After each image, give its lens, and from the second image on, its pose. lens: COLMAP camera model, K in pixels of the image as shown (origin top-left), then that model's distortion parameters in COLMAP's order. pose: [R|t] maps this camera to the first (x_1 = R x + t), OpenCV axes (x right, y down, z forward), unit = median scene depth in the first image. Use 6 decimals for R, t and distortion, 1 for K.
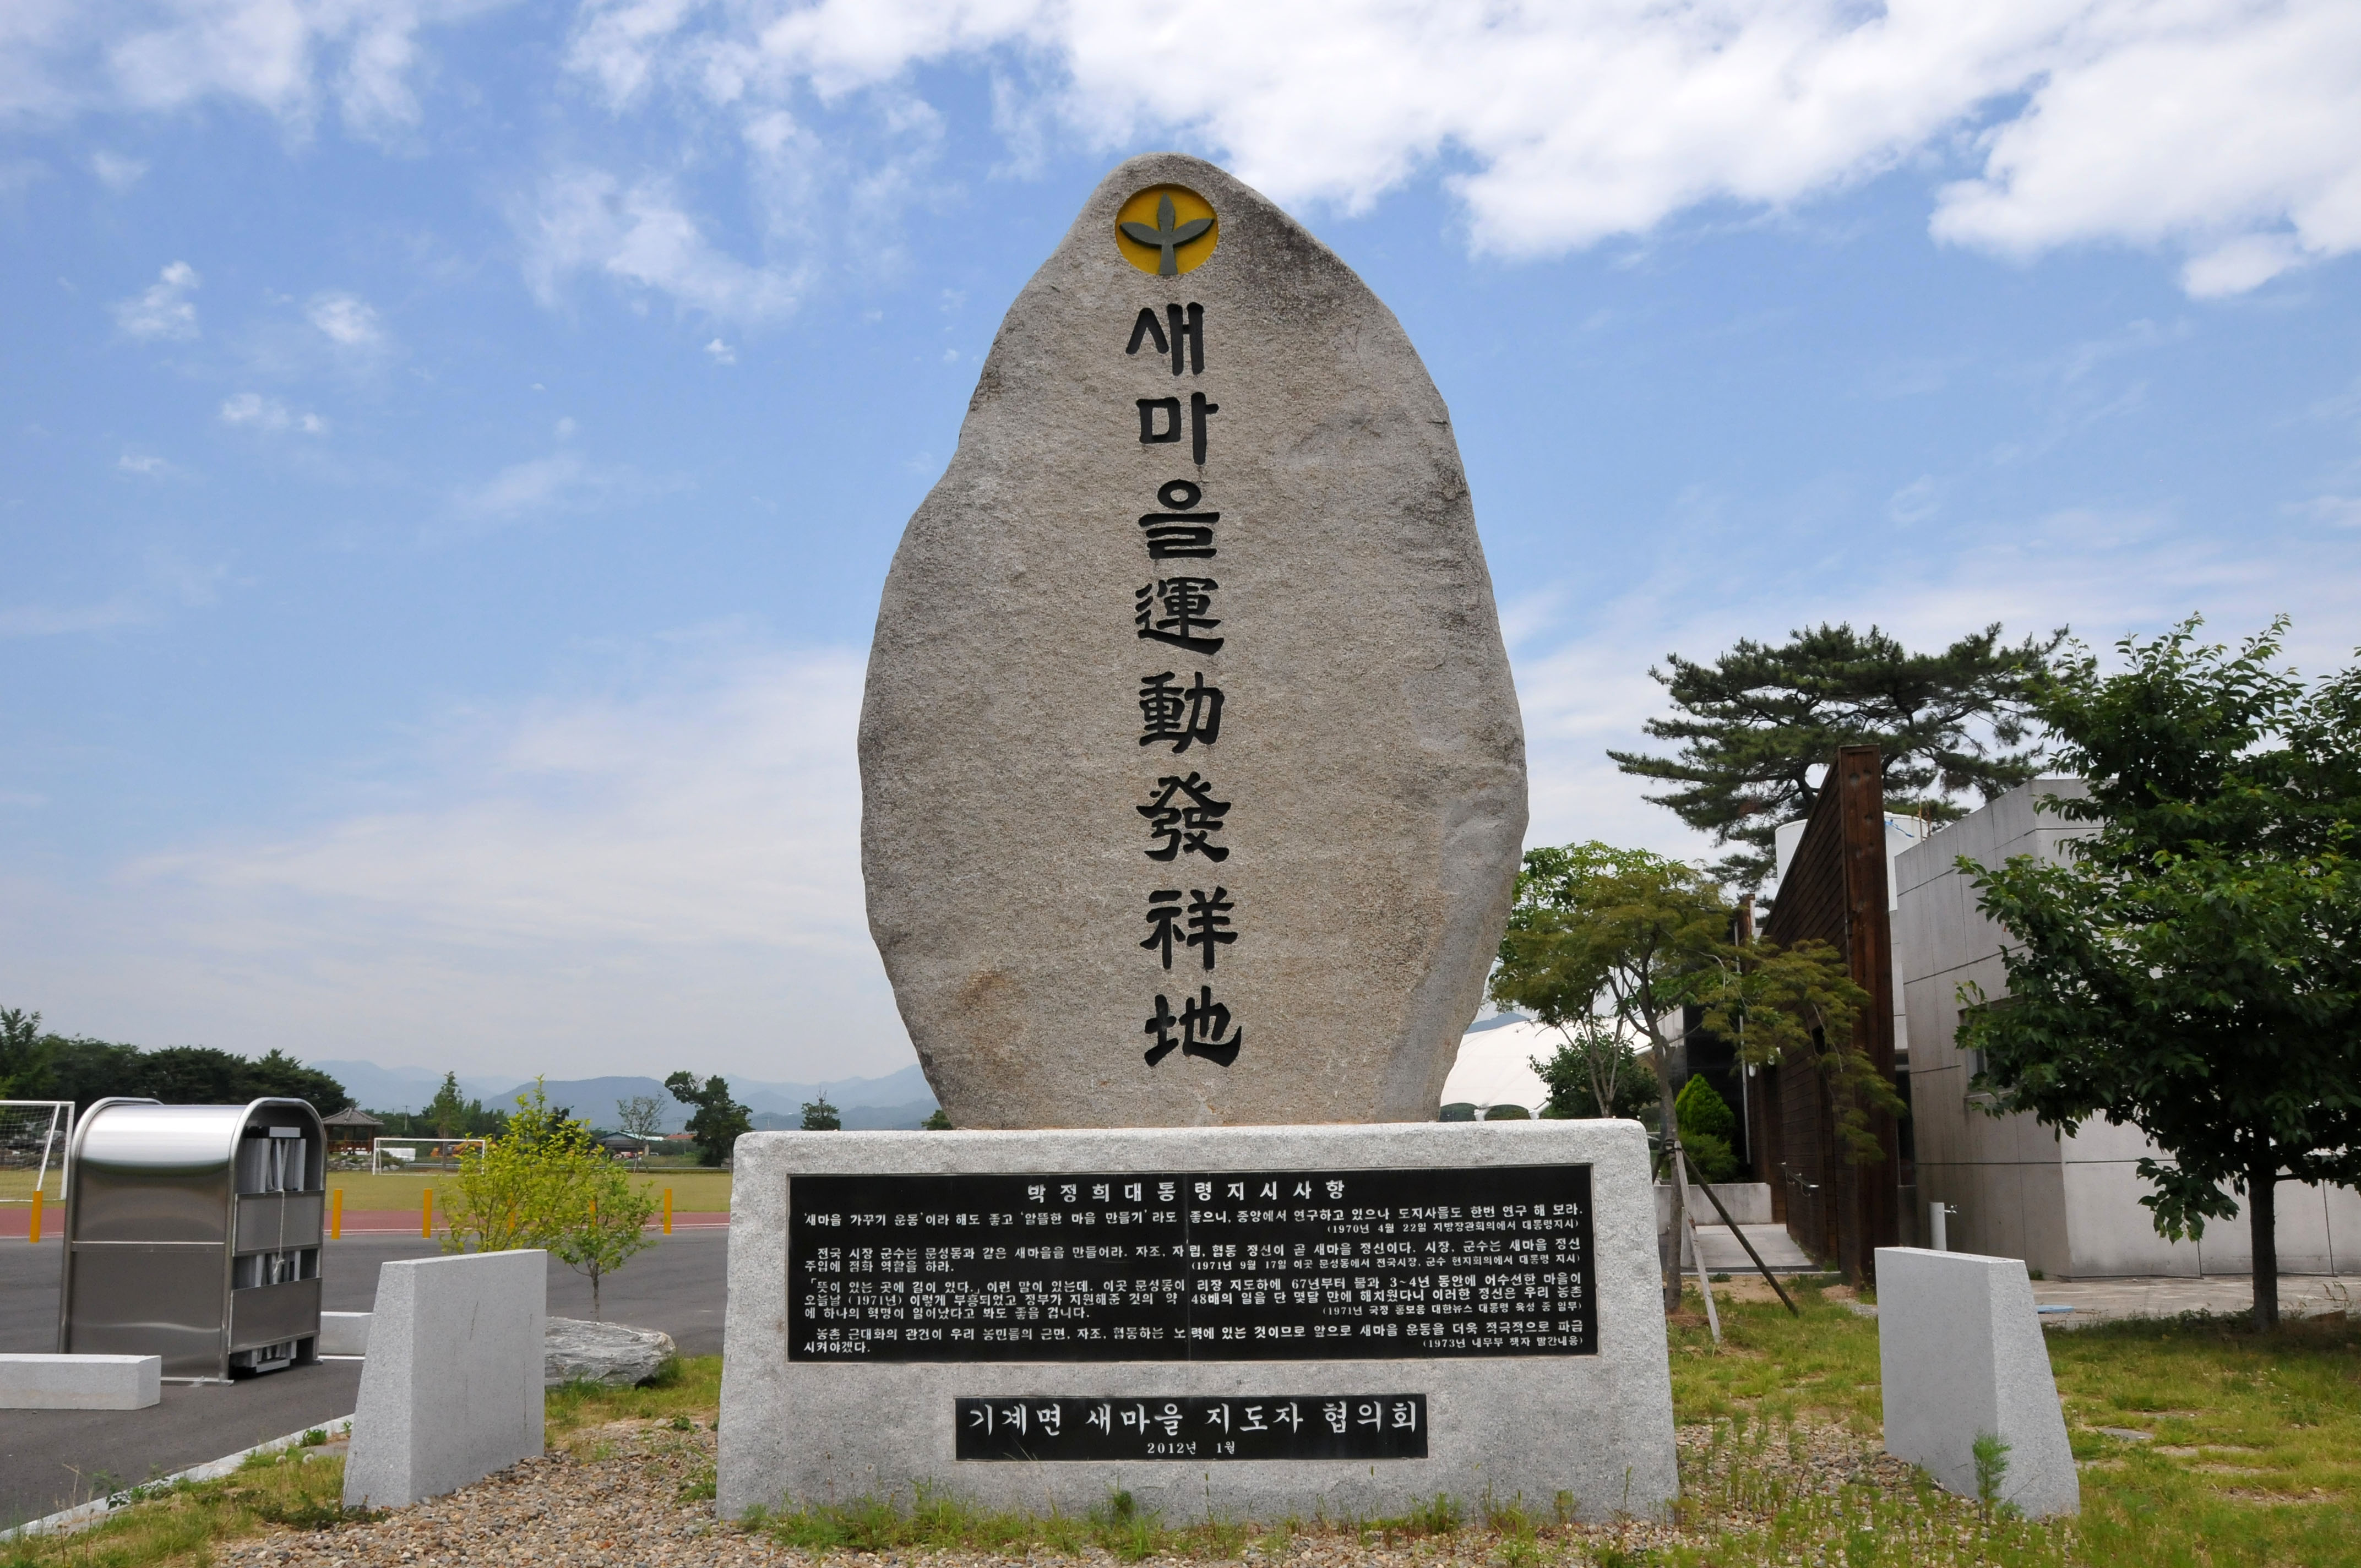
lens RADIAL K [[1770.6, 0, 1180.5], [0, 1770.6, 784.0], [0, 0, 1]] dist [-0.146012, 0.078984]
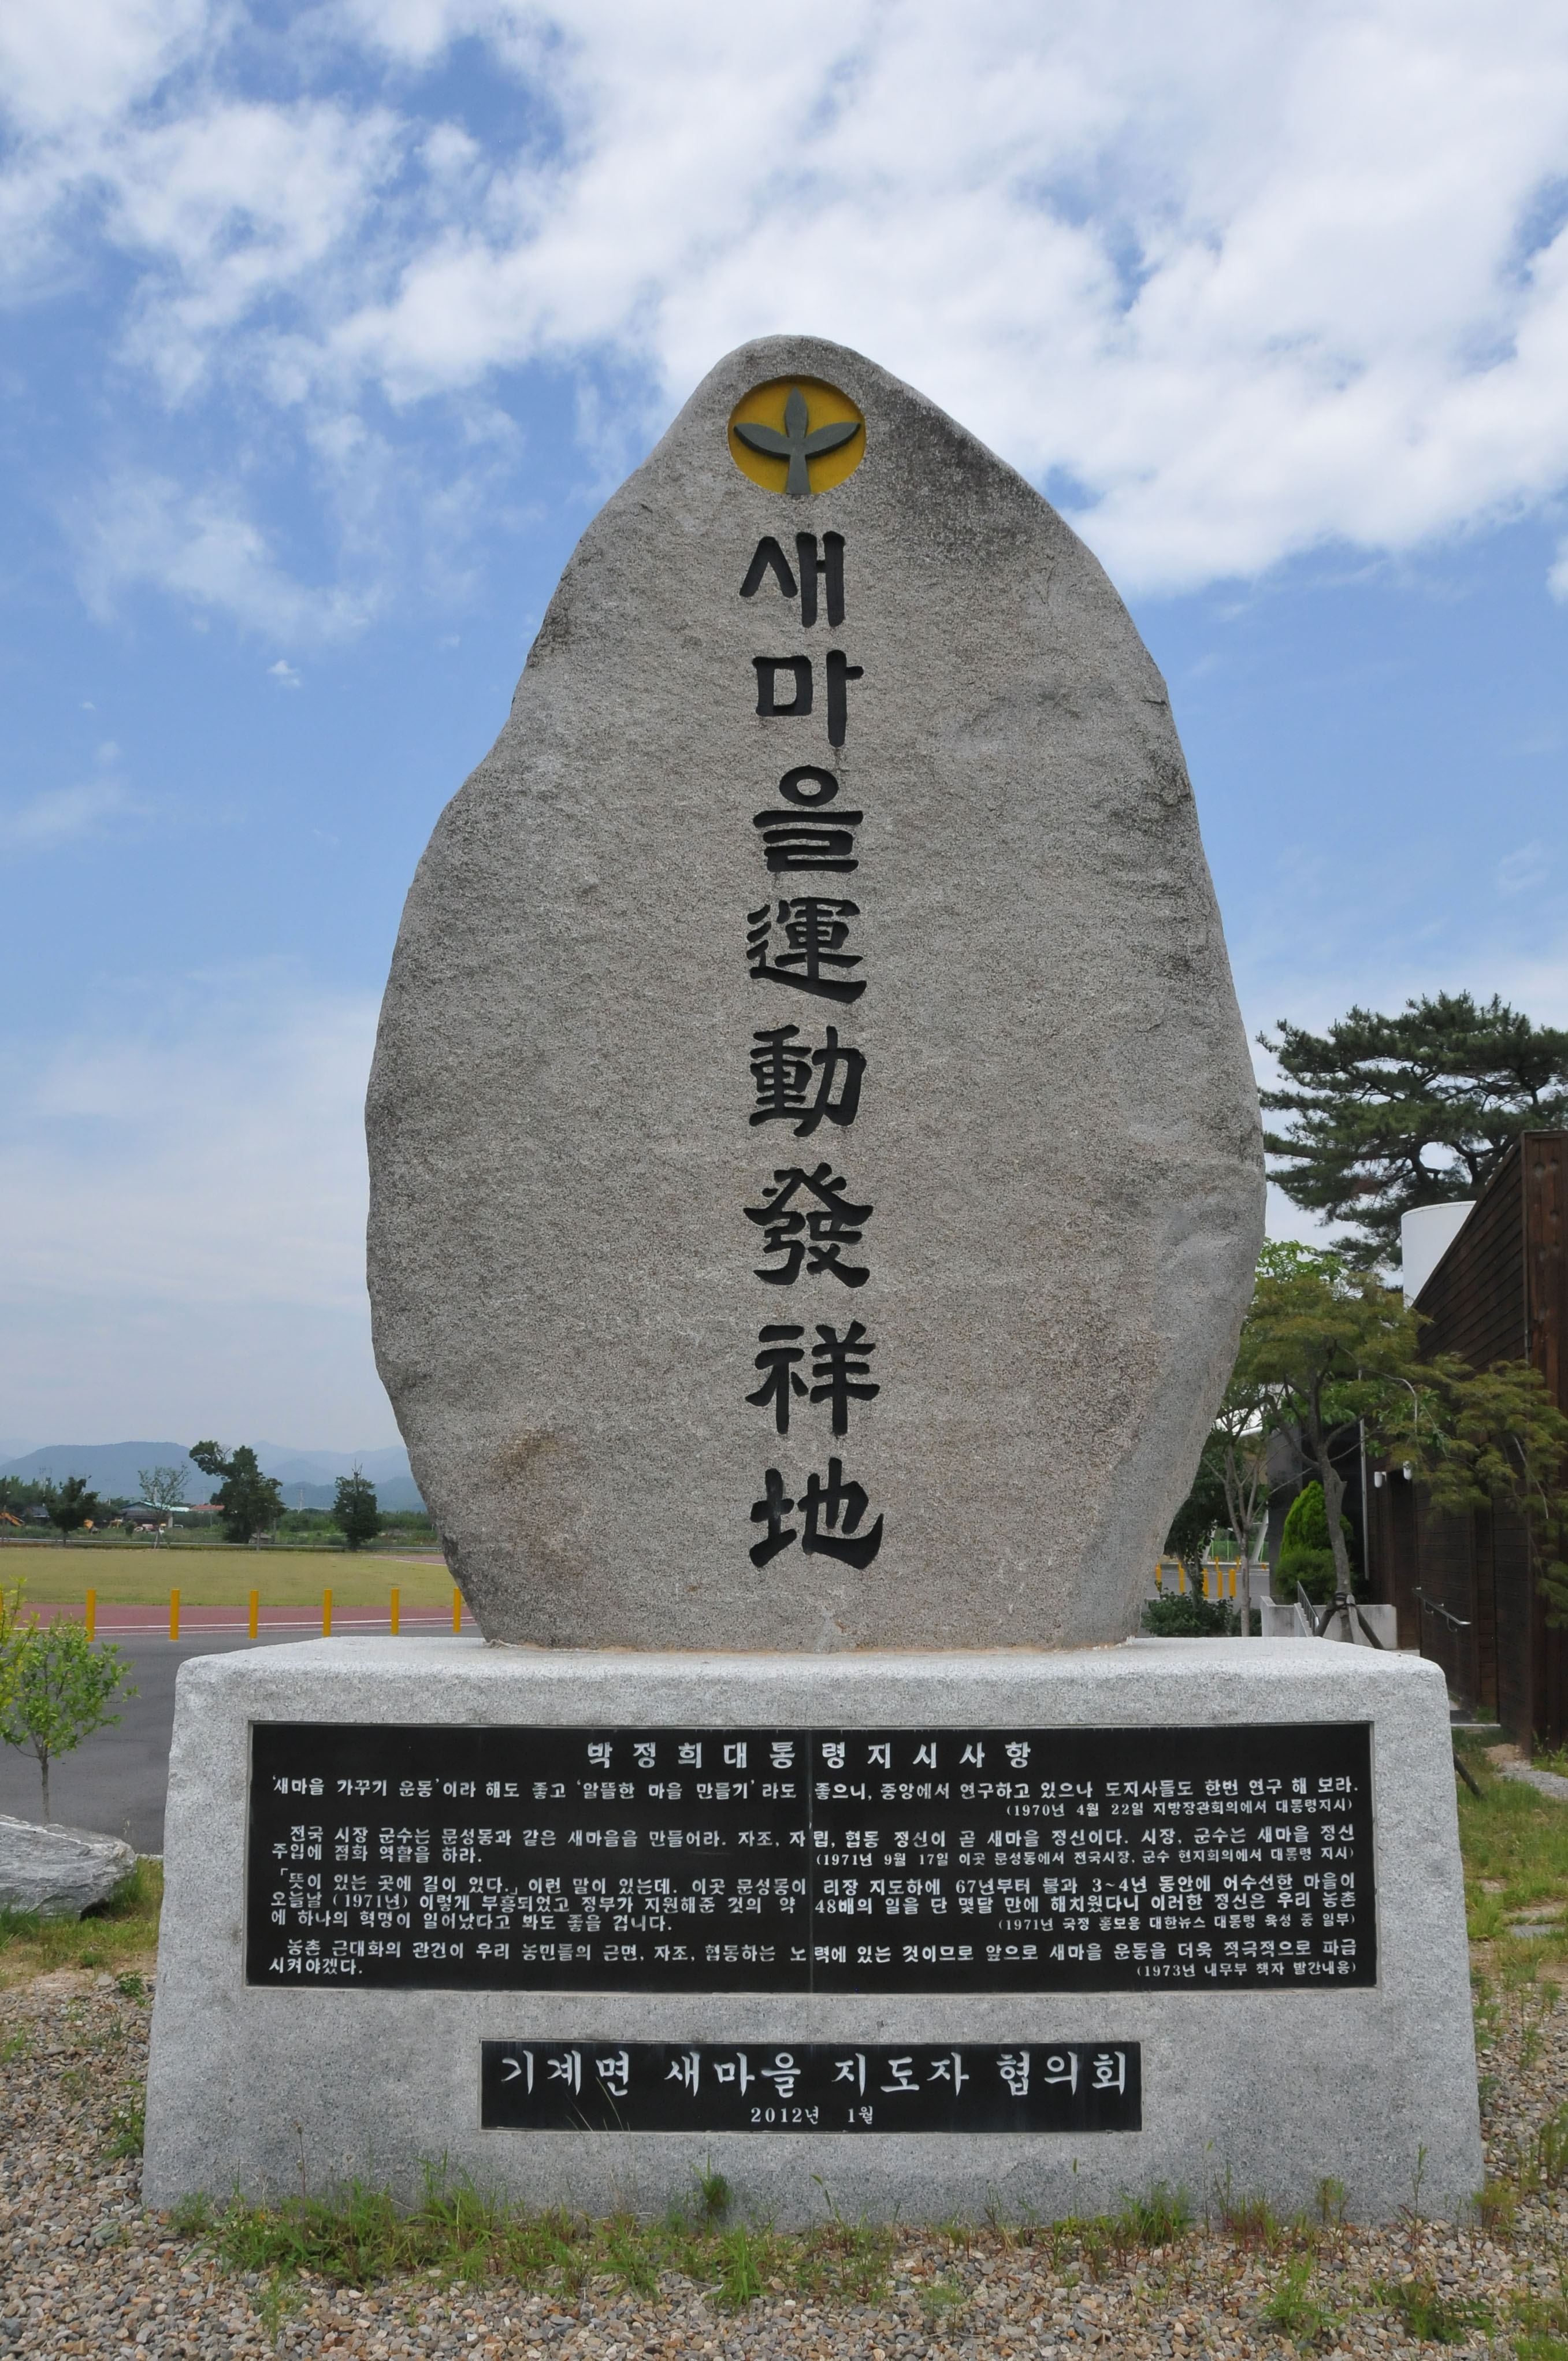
lens RADIAL K [[1770.5, 0, 802.1], [0, 1770.5, 1170.2], [0, 0, 1]] dist [-0.146012, 0.078984]
pose [[0.999003, 0.021448, 0.039154, -0.029748], [-0.022120, 0.999614, 0.016813, -0.015982], [-0.038778, -0.017663, 0.999092, 0.269482]]
